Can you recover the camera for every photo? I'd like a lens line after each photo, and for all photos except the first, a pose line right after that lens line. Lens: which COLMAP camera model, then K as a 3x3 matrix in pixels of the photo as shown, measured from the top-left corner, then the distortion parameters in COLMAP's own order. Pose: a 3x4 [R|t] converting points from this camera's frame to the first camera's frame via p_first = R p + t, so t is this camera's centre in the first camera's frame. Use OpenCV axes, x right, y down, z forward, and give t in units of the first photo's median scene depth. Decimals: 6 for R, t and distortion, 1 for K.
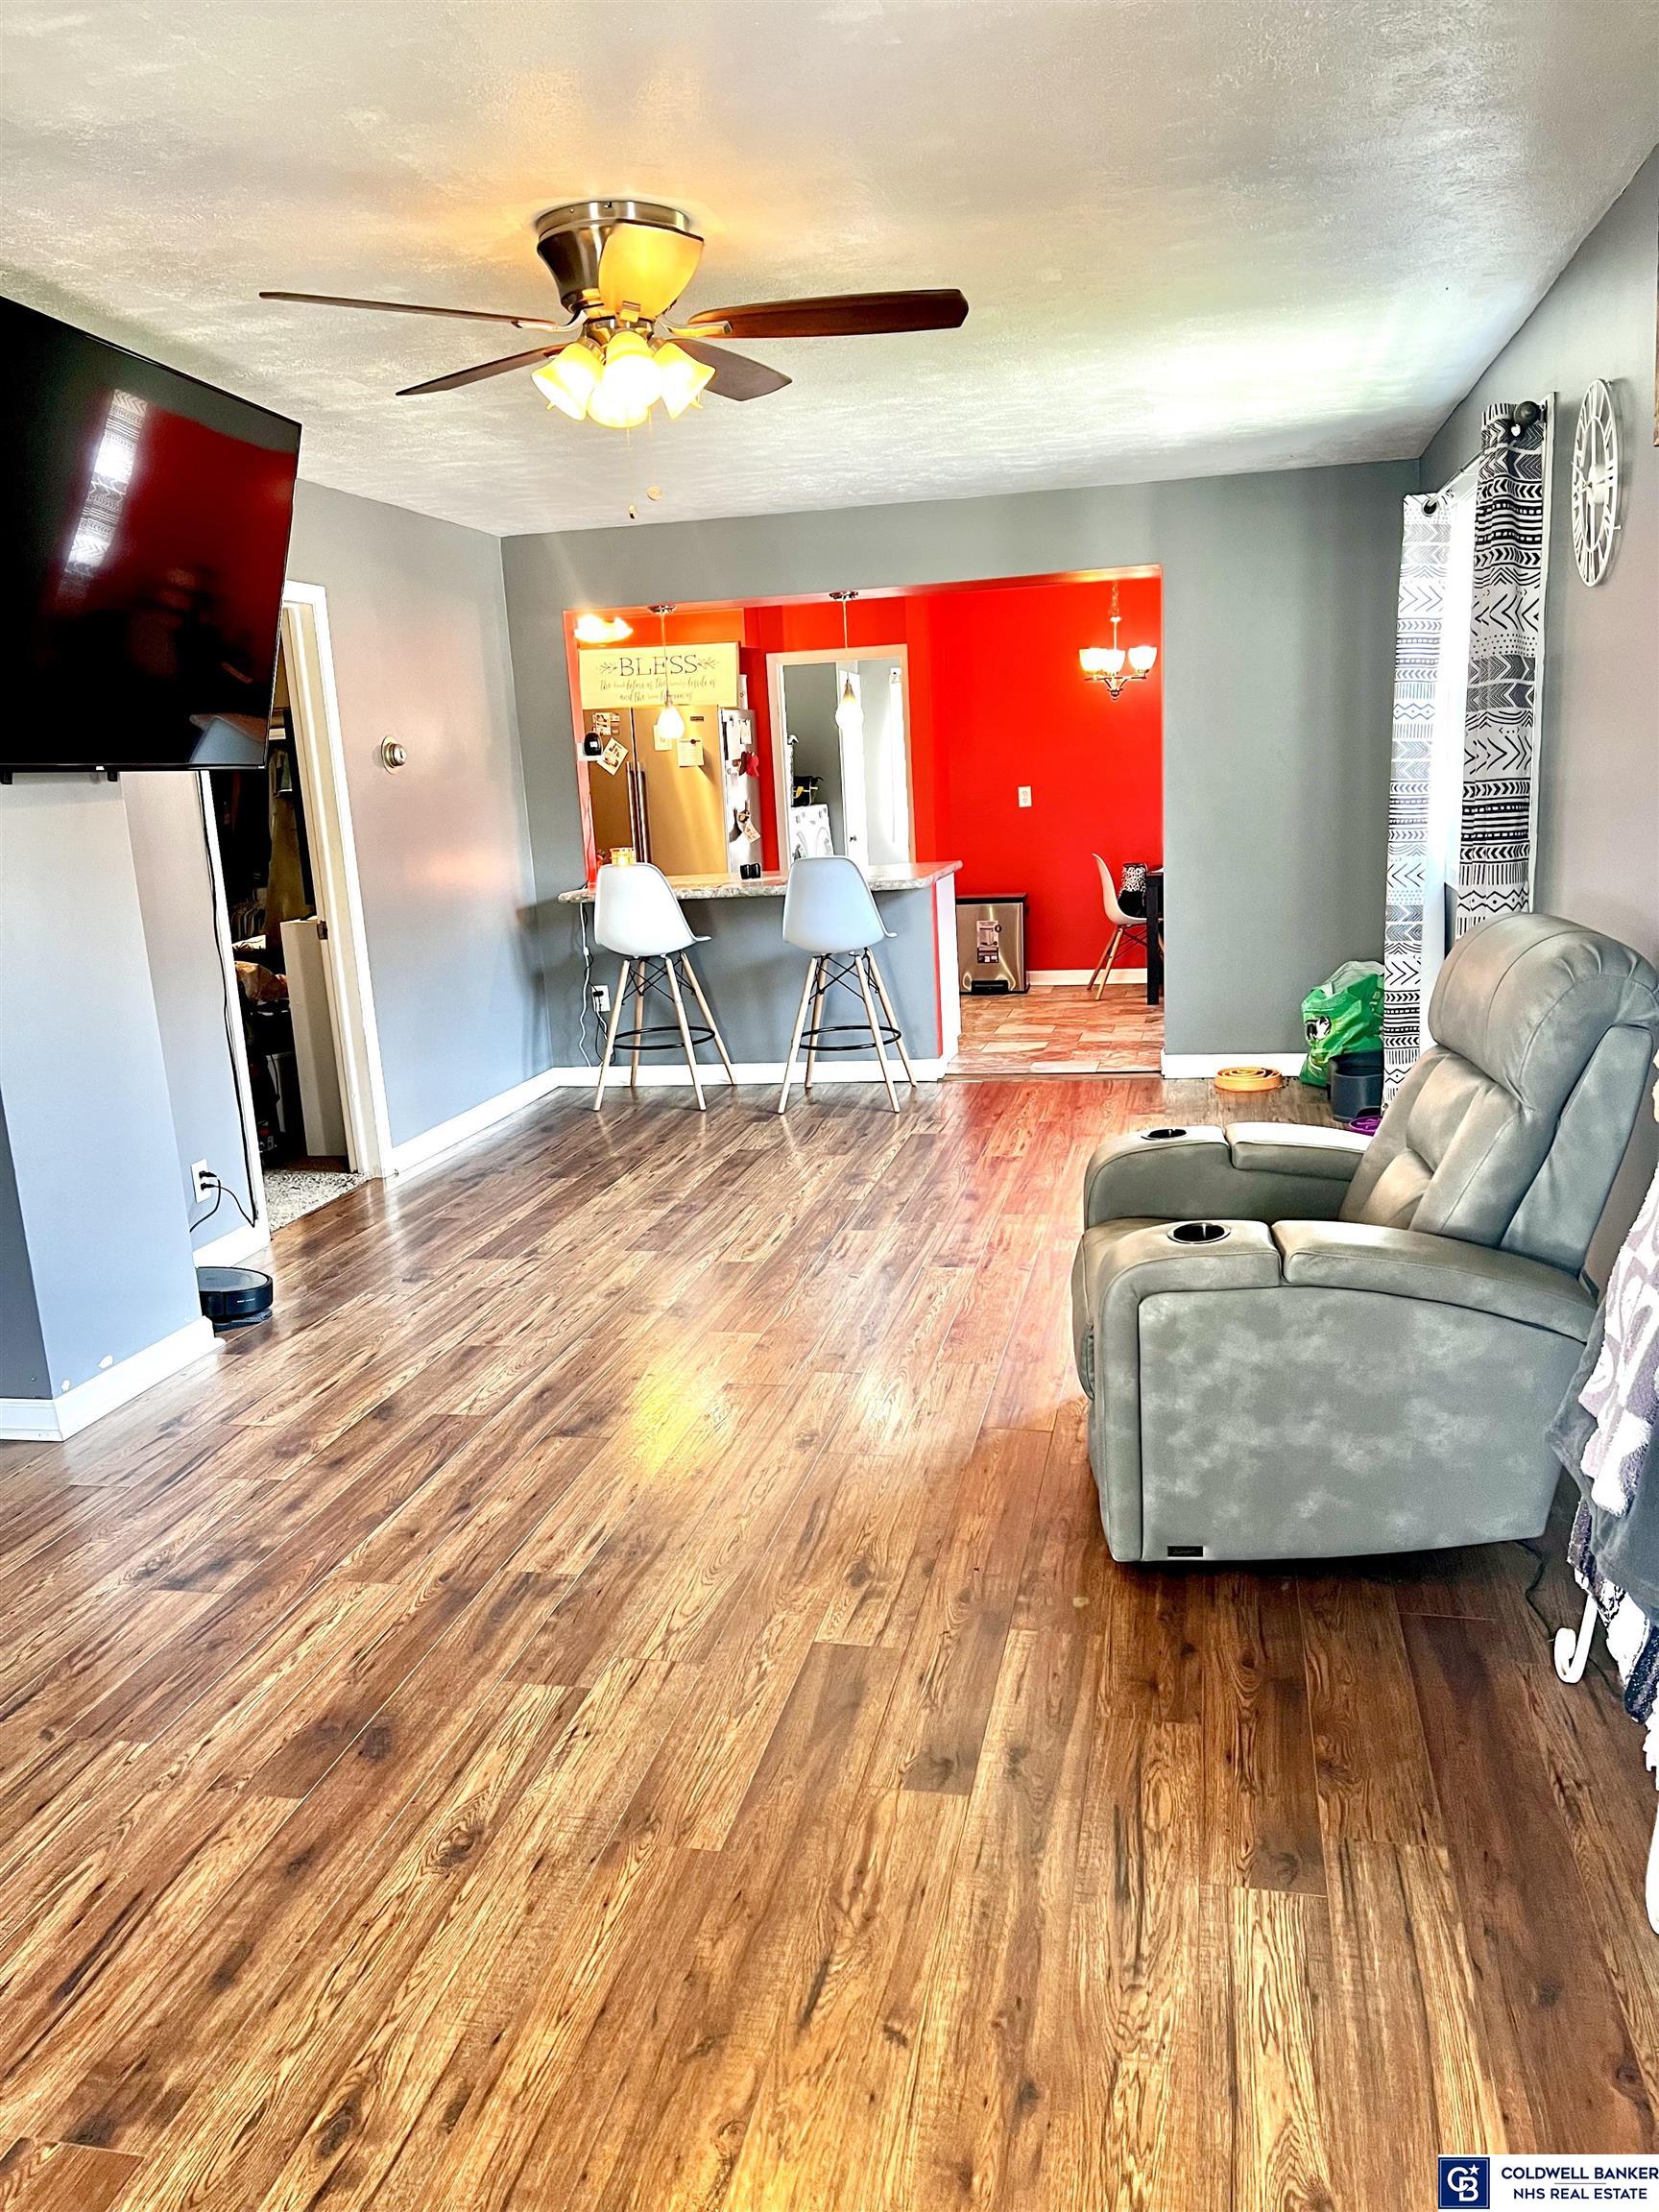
lens RADIAL K [[1641.6, 0, 851.9], [0, 1641.6, 1113.1], [0, 0, 1]] dist [0.034023, -0.044651]
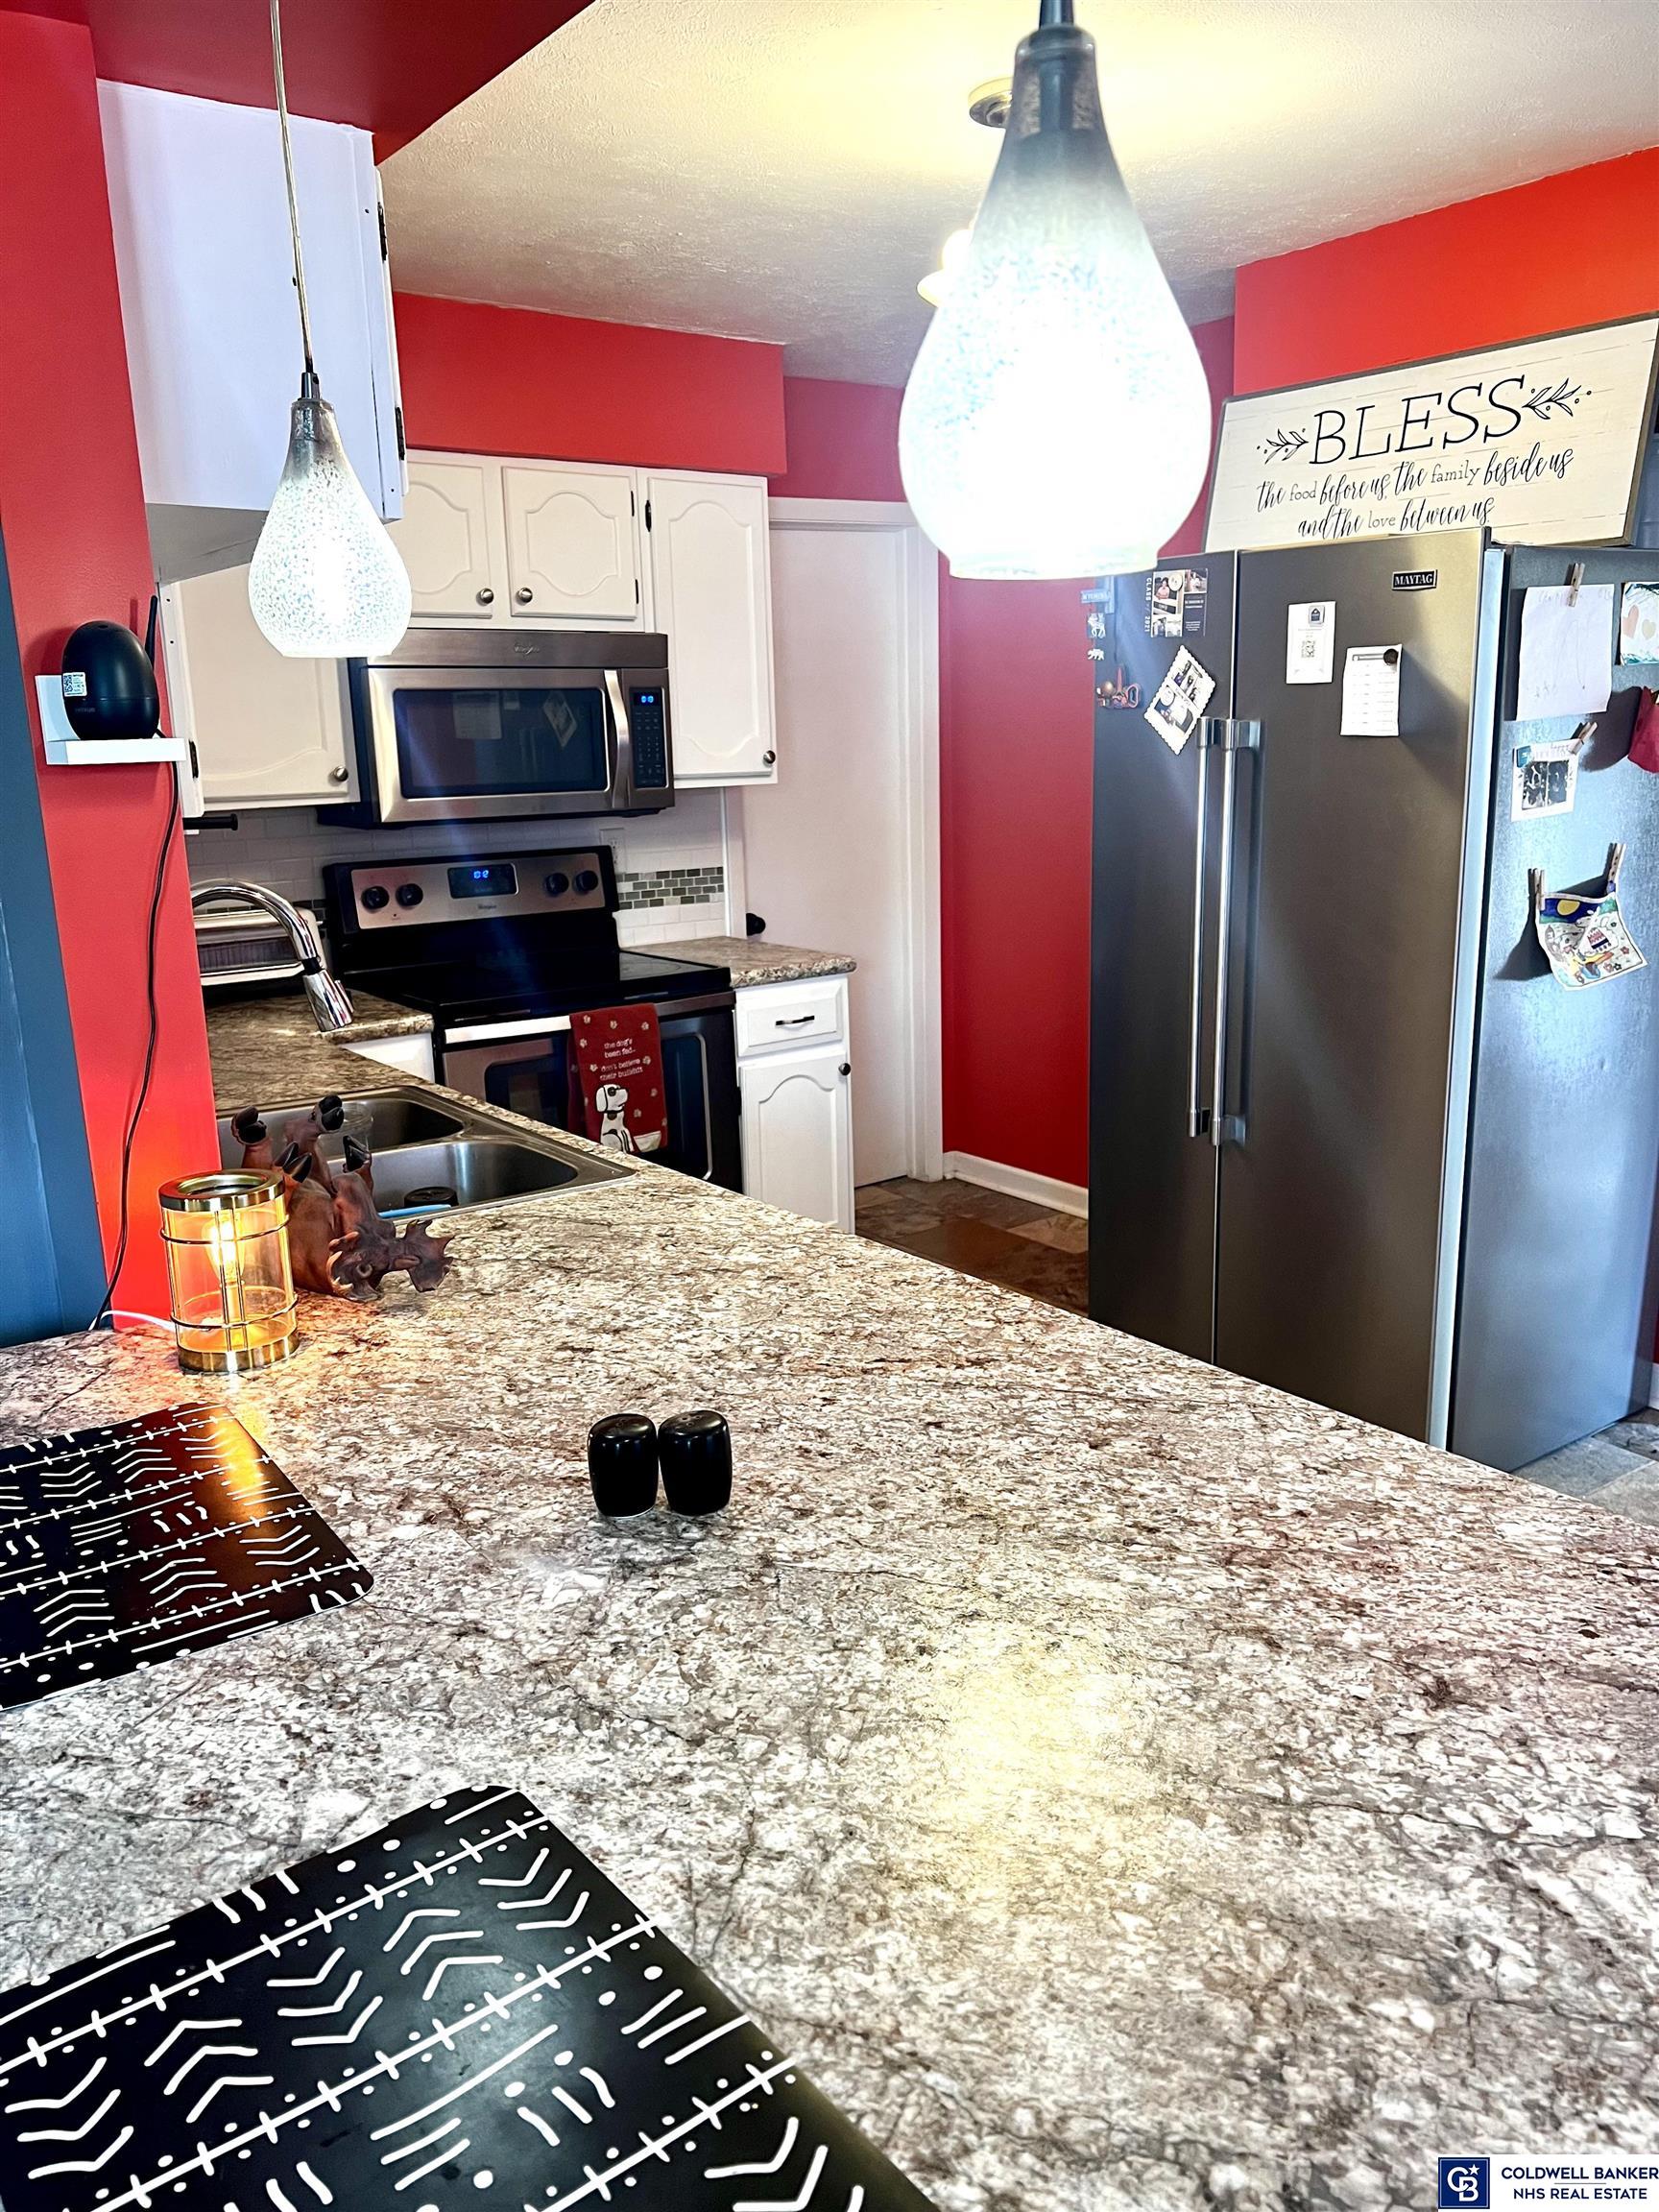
lens RADIAL K [[1641.6, 0, 835.0], [0, 1641.6, 1112.3], [0, 0, 1]] dist [0.034023, -0.044651]
pose [[0.736879, 0.182386, -0.650957, 0.082159], [-0.150242, 0.983020, 0.105351, -0.327355], [0.659118, 0.020171, 0.751769, 1.445128]]
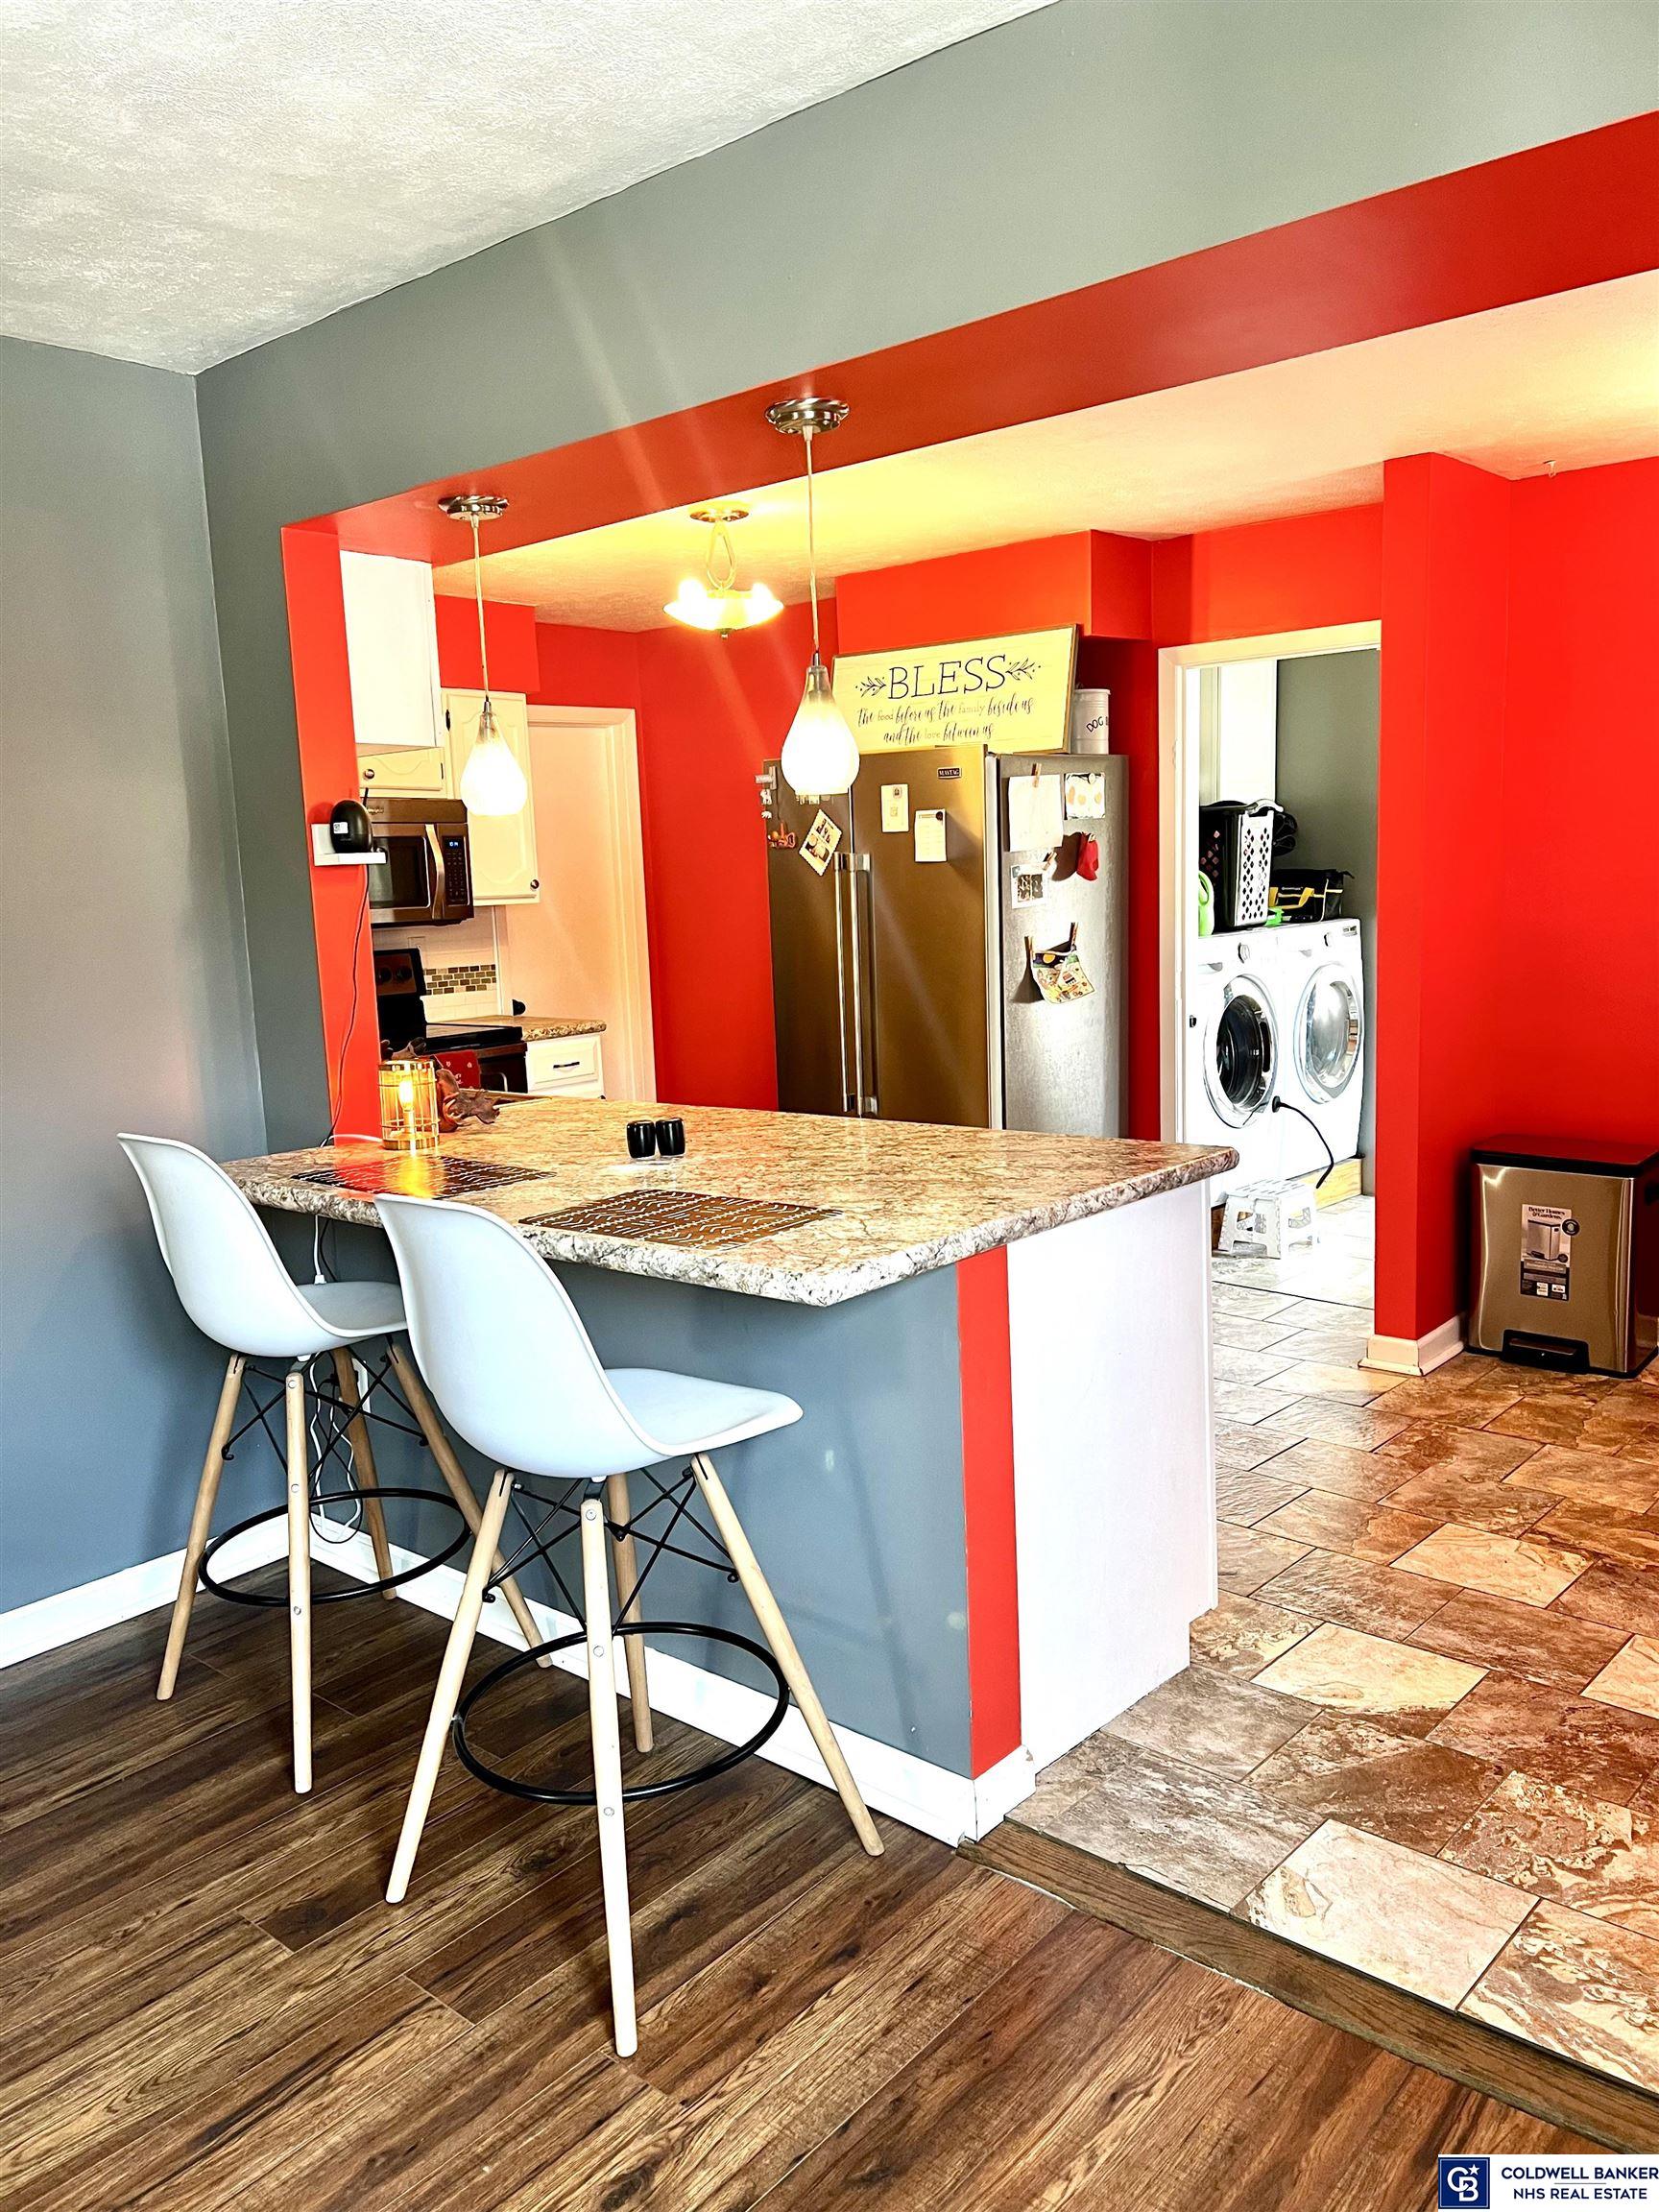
lens RADIAL K [[1641.6, 0, 842.9], [0, 1641.6, 1115.2], [0, 0, 1]] dist [0.034023, -0.044651]
pose [[0.873086, 0.089331, -0.479313, 0.275201], [-0.108674, 0.993996, -0.012699, -0.248028], [0.475301, 0.063176, 0.877552, 1.091035]]
